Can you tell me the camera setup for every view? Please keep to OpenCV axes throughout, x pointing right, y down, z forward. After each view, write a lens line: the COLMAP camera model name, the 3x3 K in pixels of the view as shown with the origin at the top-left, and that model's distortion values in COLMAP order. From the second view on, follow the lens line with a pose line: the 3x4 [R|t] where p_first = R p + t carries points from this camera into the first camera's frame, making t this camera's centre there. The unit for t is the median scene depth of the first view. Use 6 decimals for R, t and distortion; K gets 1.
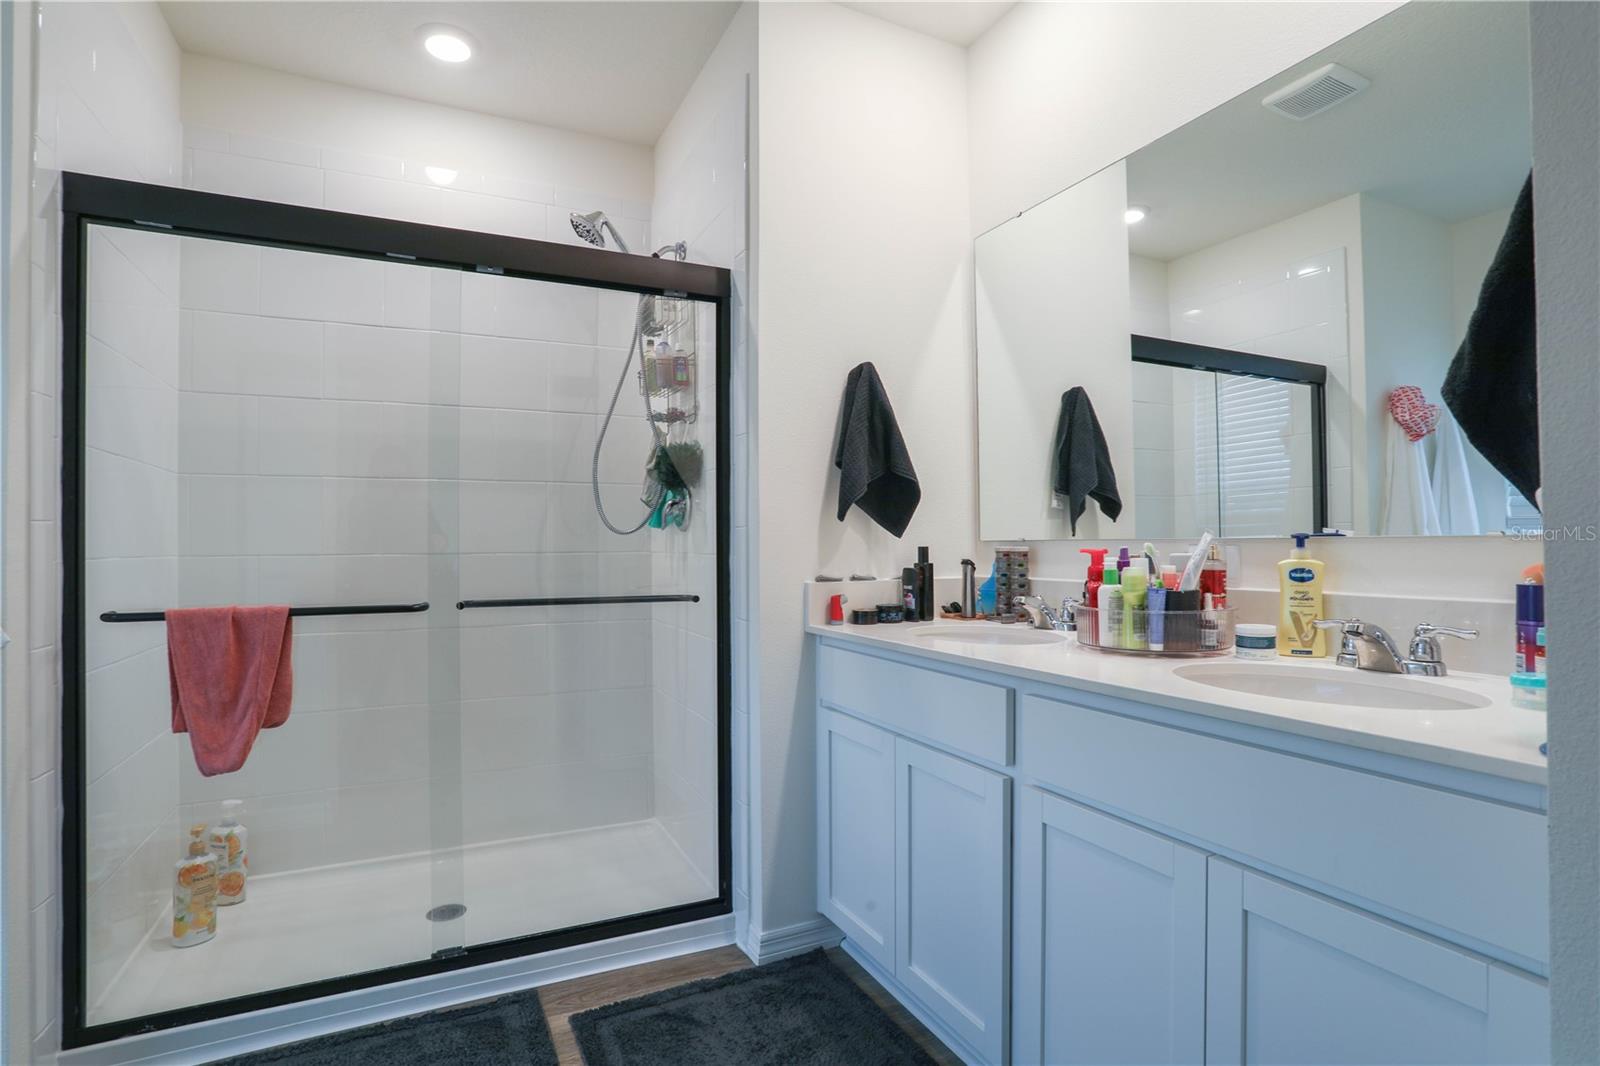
lens RADIAL K [[774.0, 0, 791.1], [0, 774.0, 537.9], [0, 0, 1]] dist [-0.076784, 0.030388]
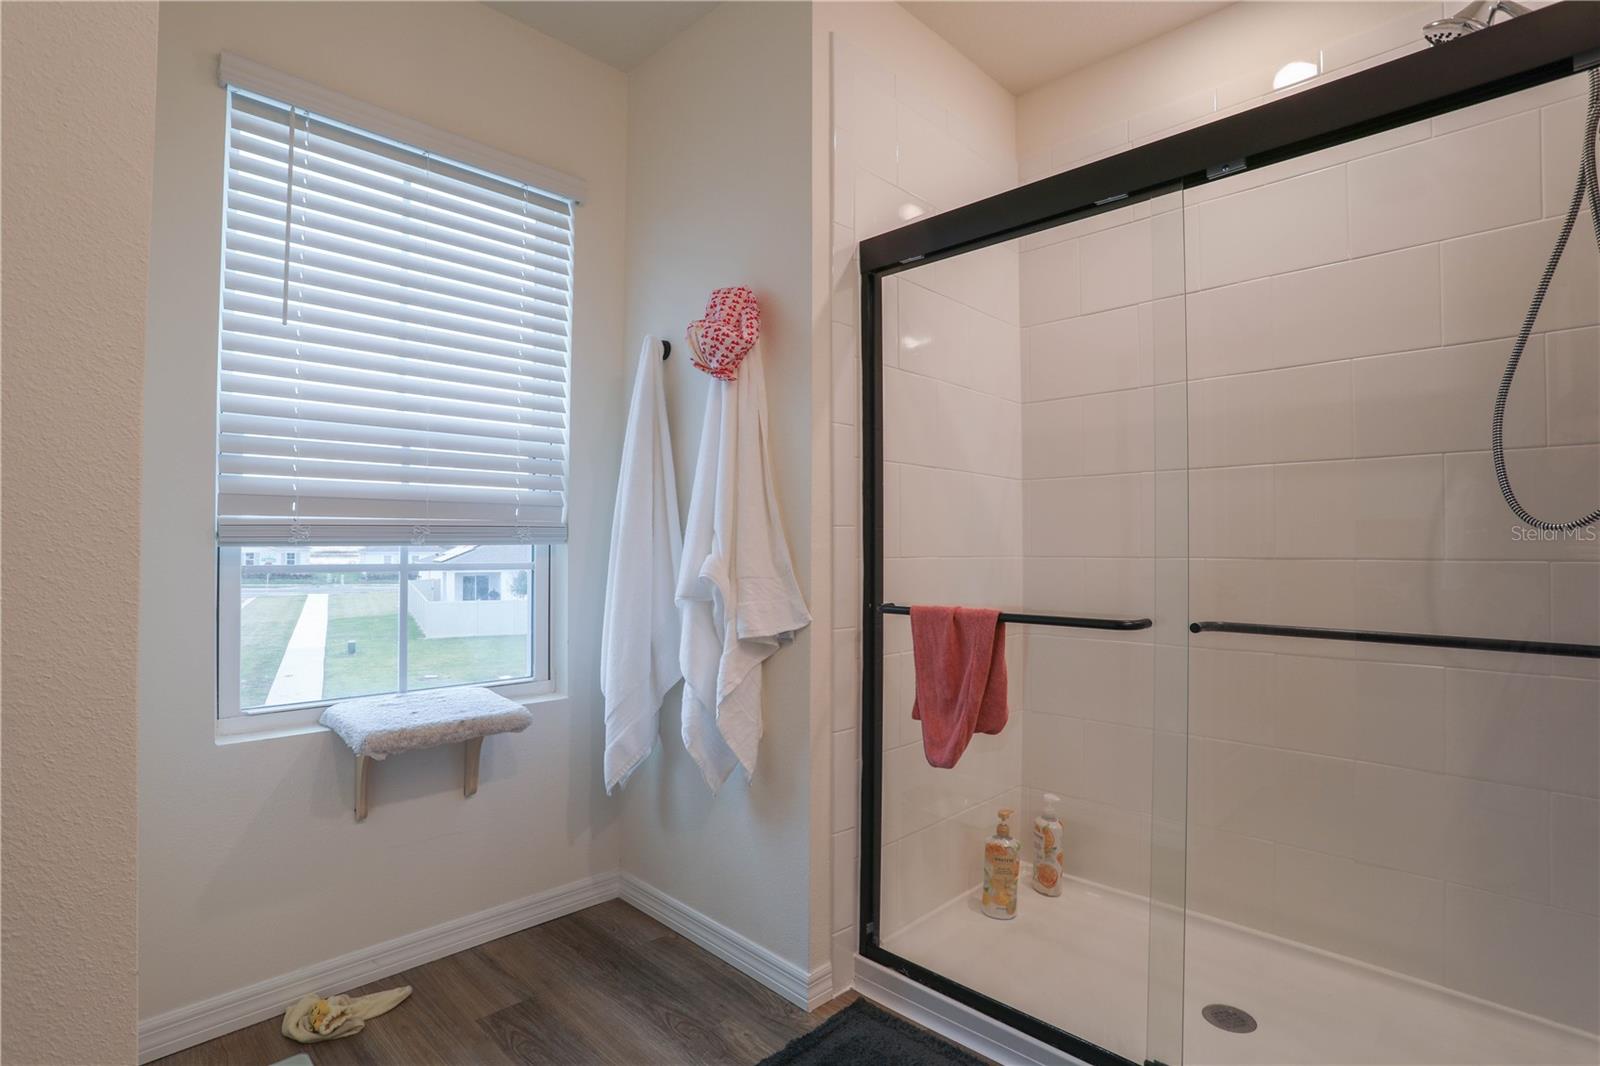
lens RADIAL K [[774.0, 0, 791.1], [0, 774.0, 537.9], [0, 0, 1]] dist [-0.076784, 0.030388]
pose [[0.338351, -0.005239, -0.941005, 0.158870], [0.003993, 0.999983, -0.004132, 0.001663], [0.941011, -0.002359, 0.338367, 0.424415]]
